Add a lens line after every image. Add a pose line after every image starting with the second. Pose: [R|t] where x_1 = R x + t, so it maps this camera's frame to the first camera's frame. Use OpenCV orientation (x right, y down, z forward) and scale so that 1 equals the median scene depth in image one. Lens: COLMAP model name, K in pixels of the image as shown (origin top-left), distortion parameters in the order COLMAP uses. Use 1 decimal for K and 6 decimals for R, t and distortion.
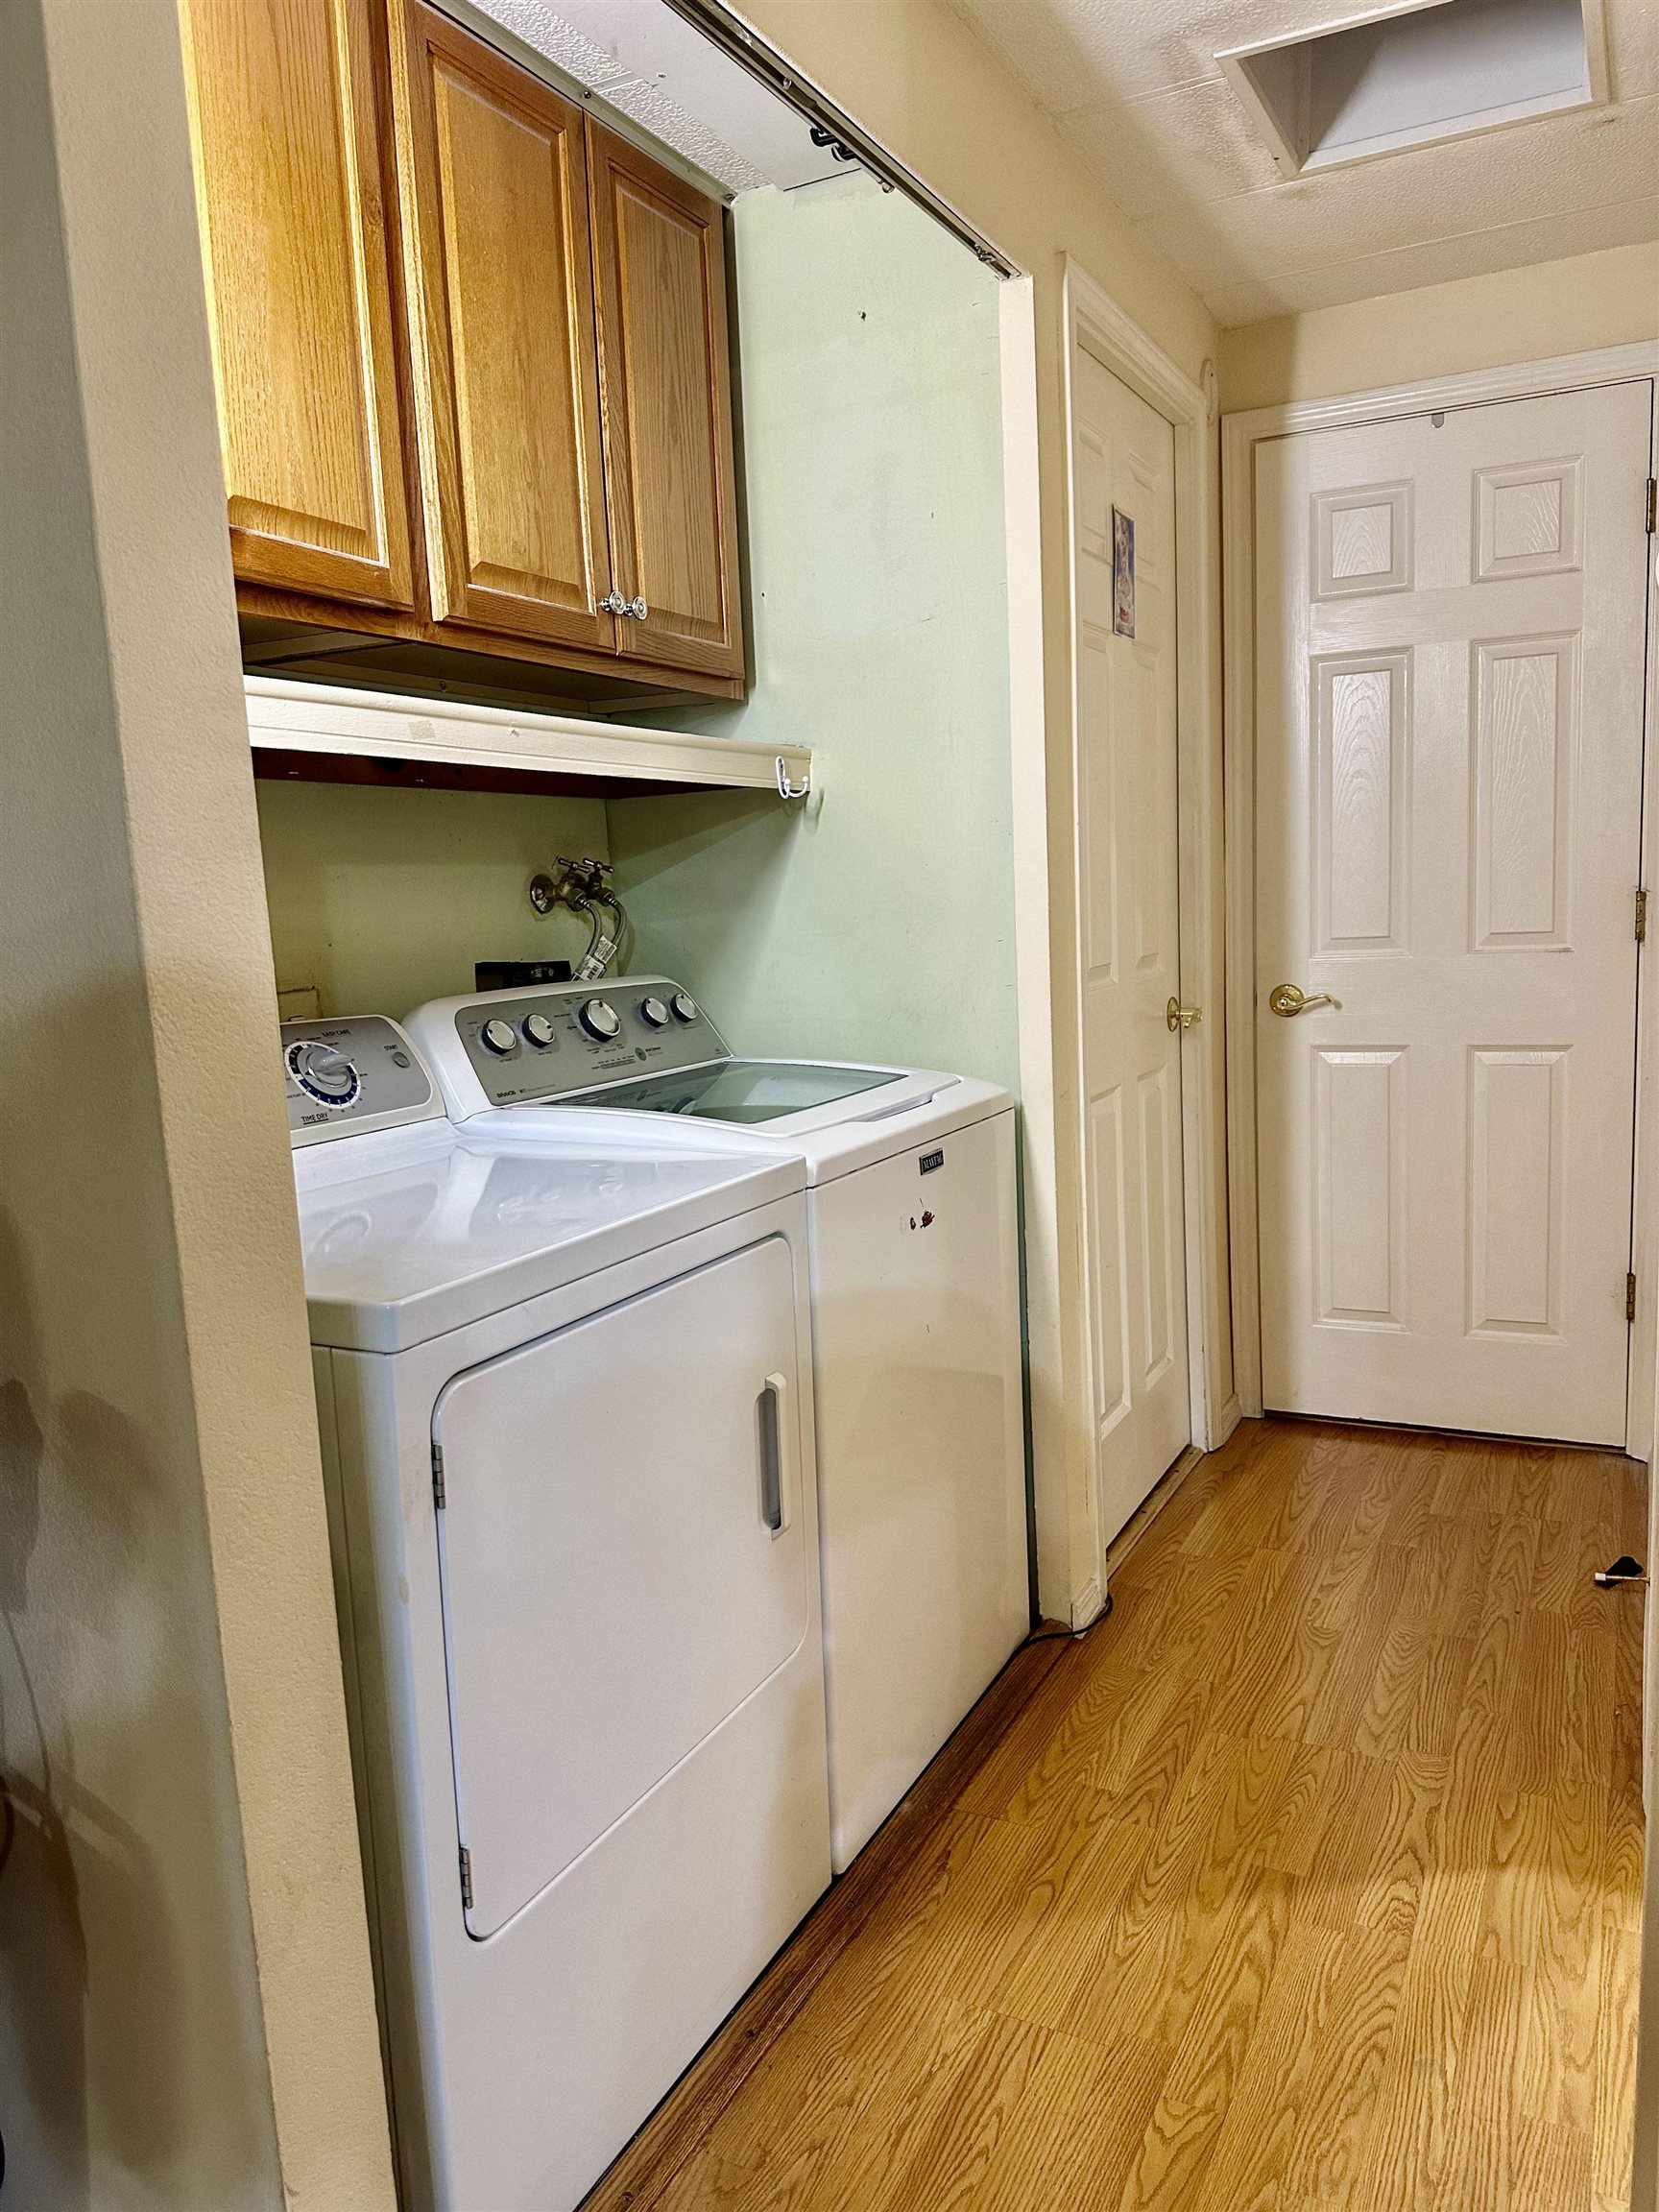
lens RADIAL K [[1555.2, 0, 834.4], [0, 1555.2, 1114.4], [0, 0, 1]] dist [0.056196, -0.061415]
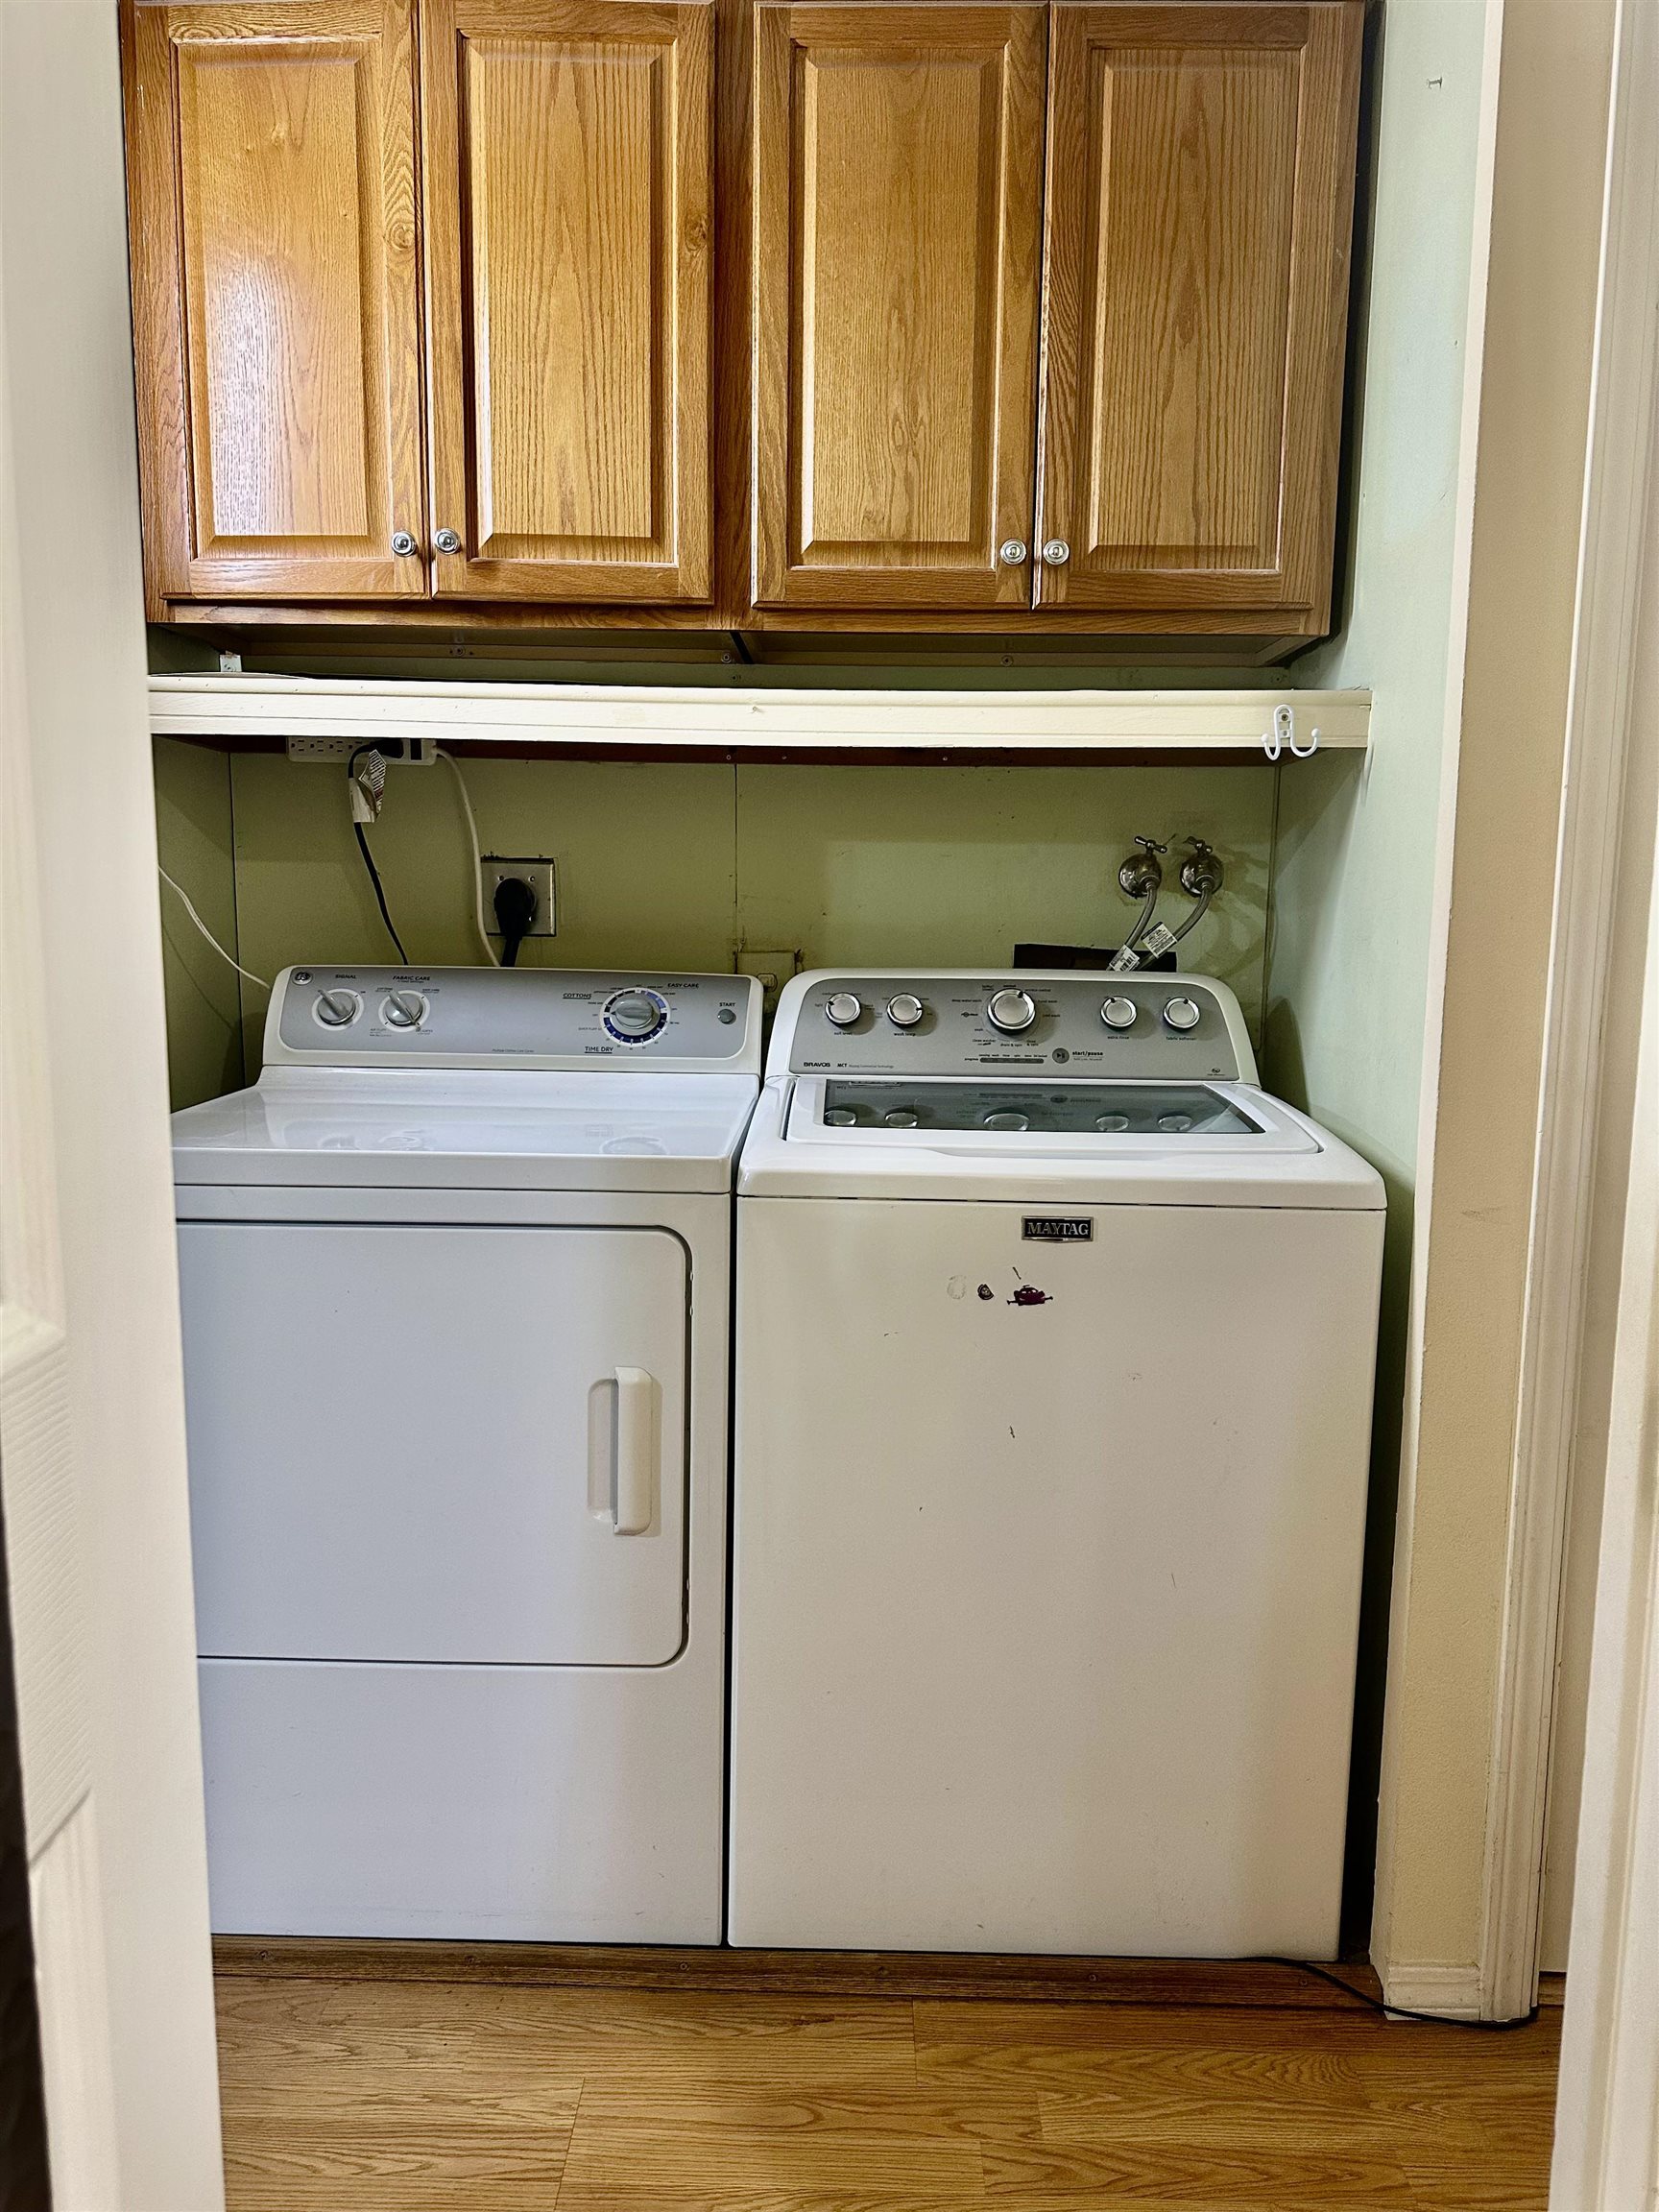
lens RADIAL K [[1555.2, 0, 836.3], [0, 1555.2, 1120.1], [0, 0, 1]] dist [0.056196, -0.061415]
pose [[0.443966, 0.173846, -0.879017, 0.665698], [-0.161042, 0.980506, 0.112580, -0.089771], [0.881453, 0.091577, 0.463308, 0.516395]]
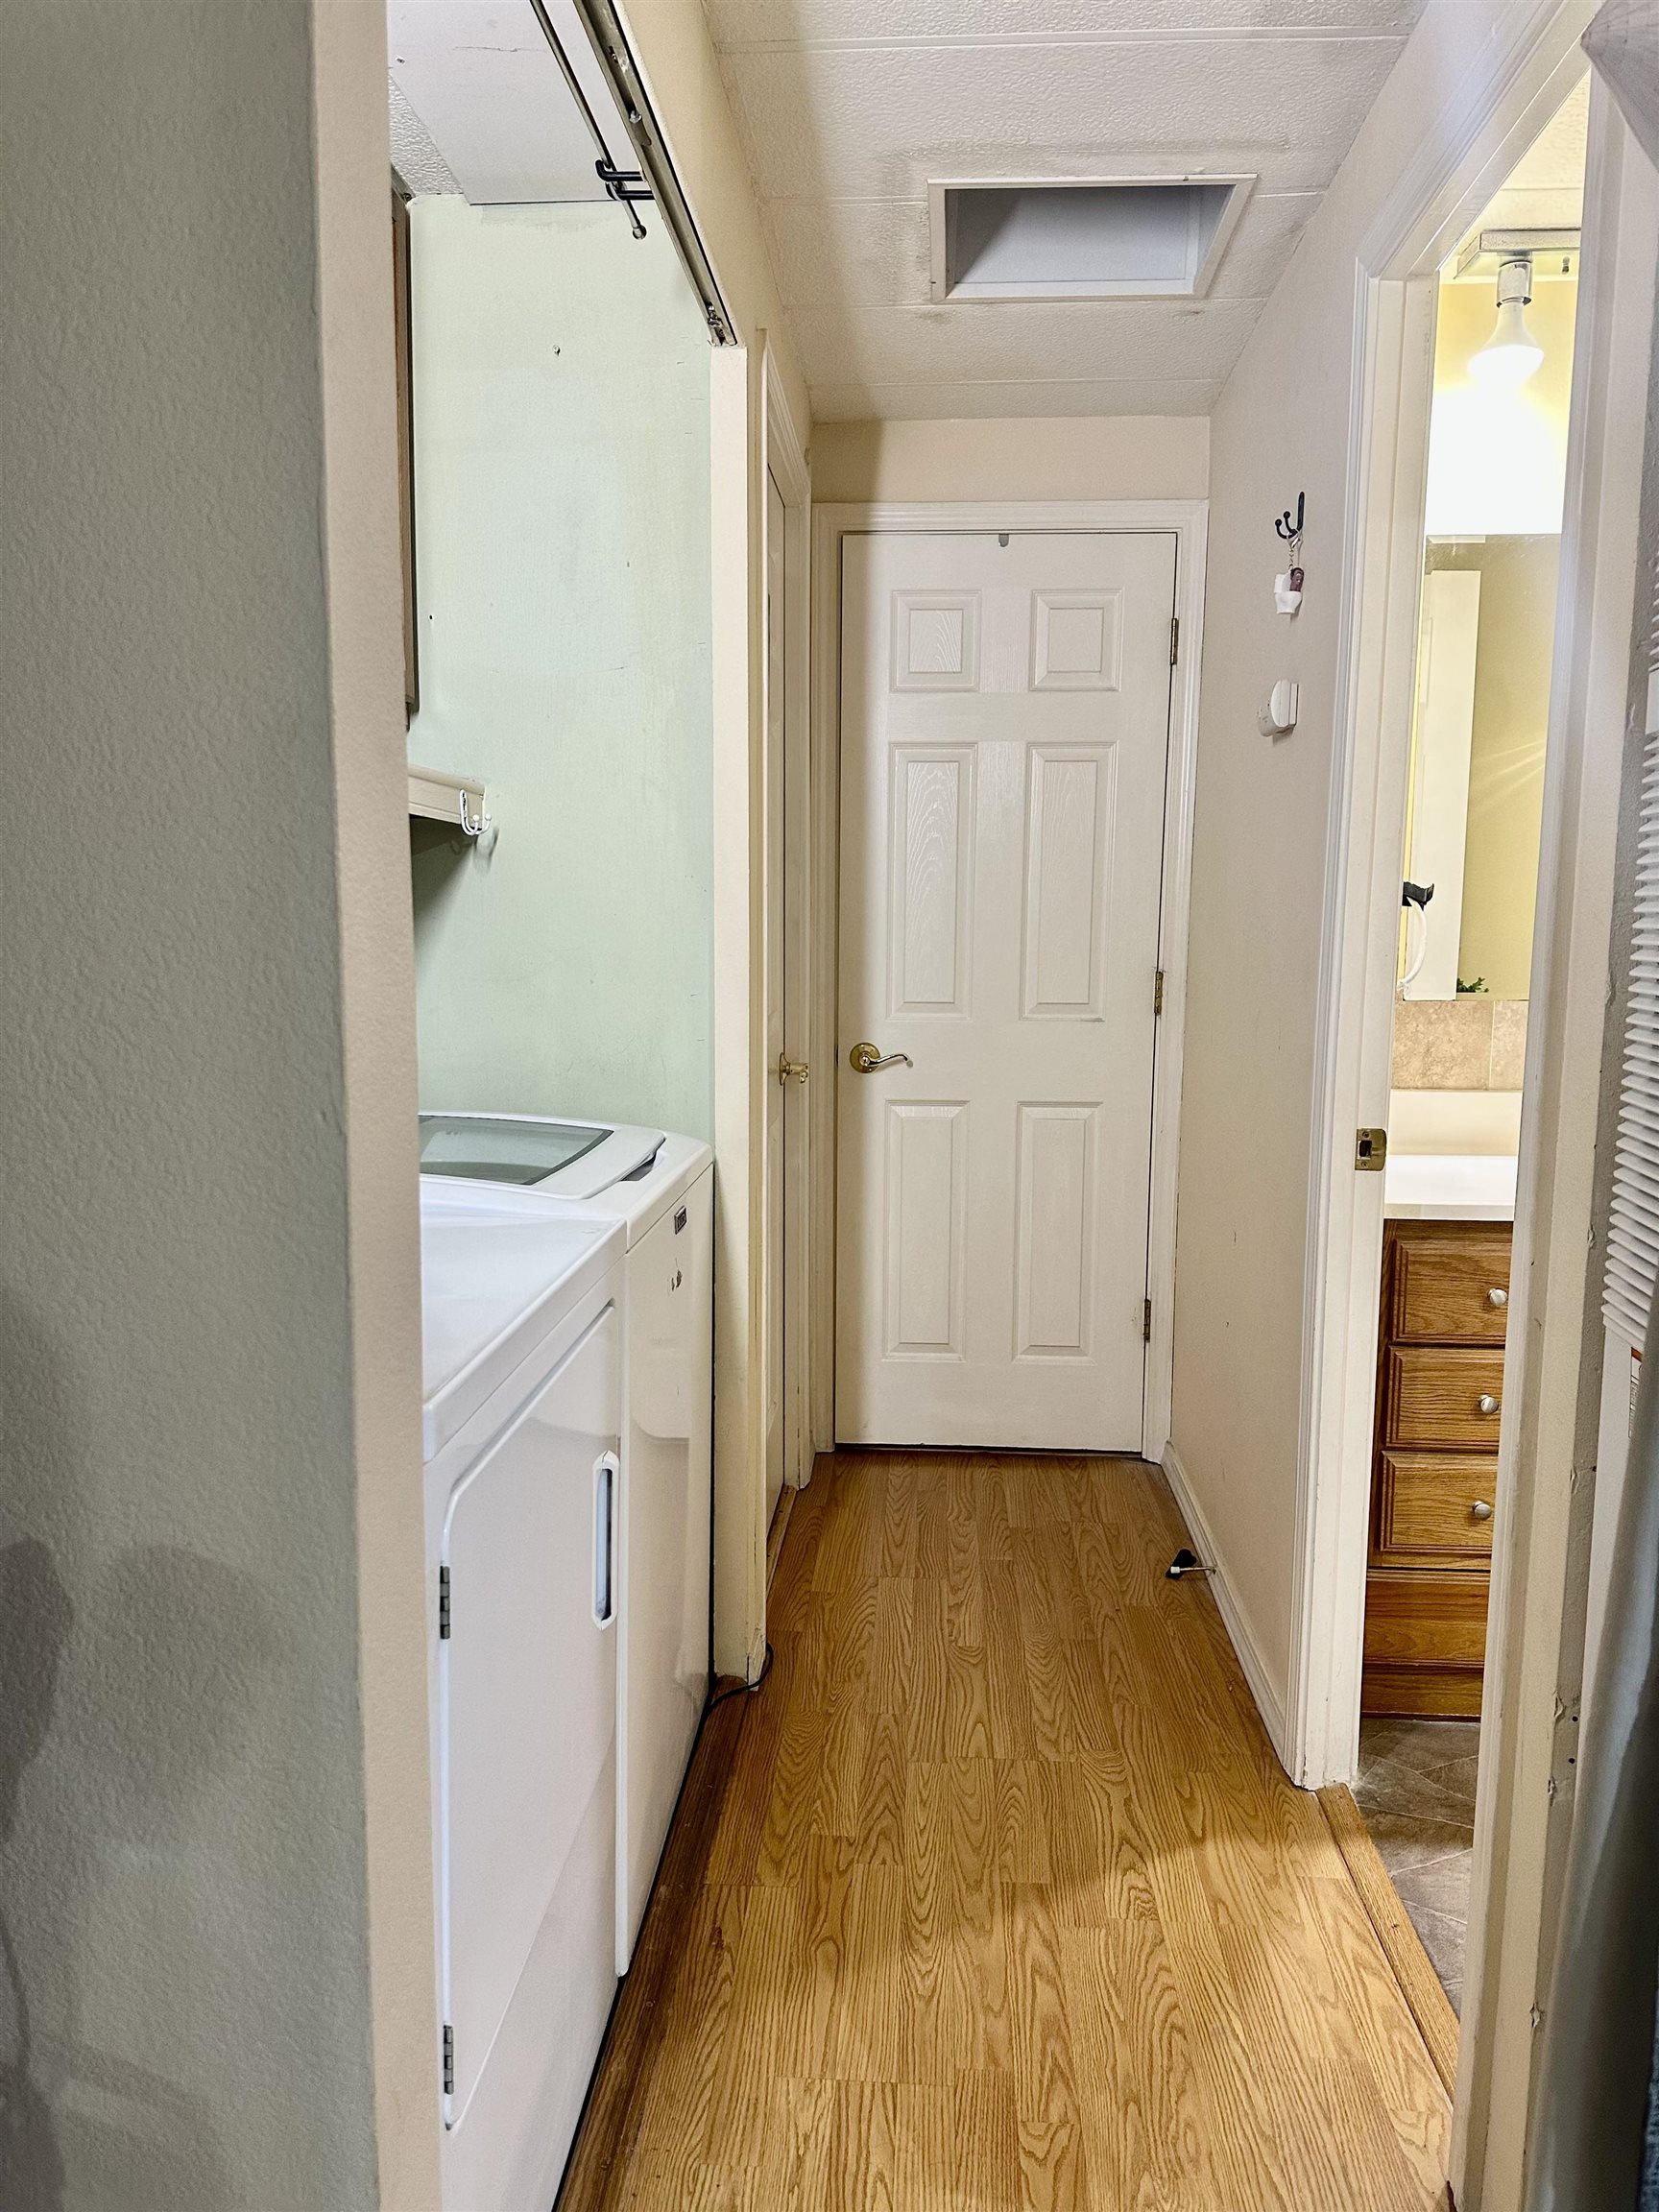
lens RADIAL K [[1555.2, 0, 837.0], [0, 1555.2, 1115.8], [0, 0, 1]] dist [0.056196, -0.061415]
pose [[0.915355, 0.006433, 0.402597, -0.233489], [0.003387, 0.999714, -0.023673, -0.011596], [-0.402634, 0.023032, 0.915071, 0.058309]]
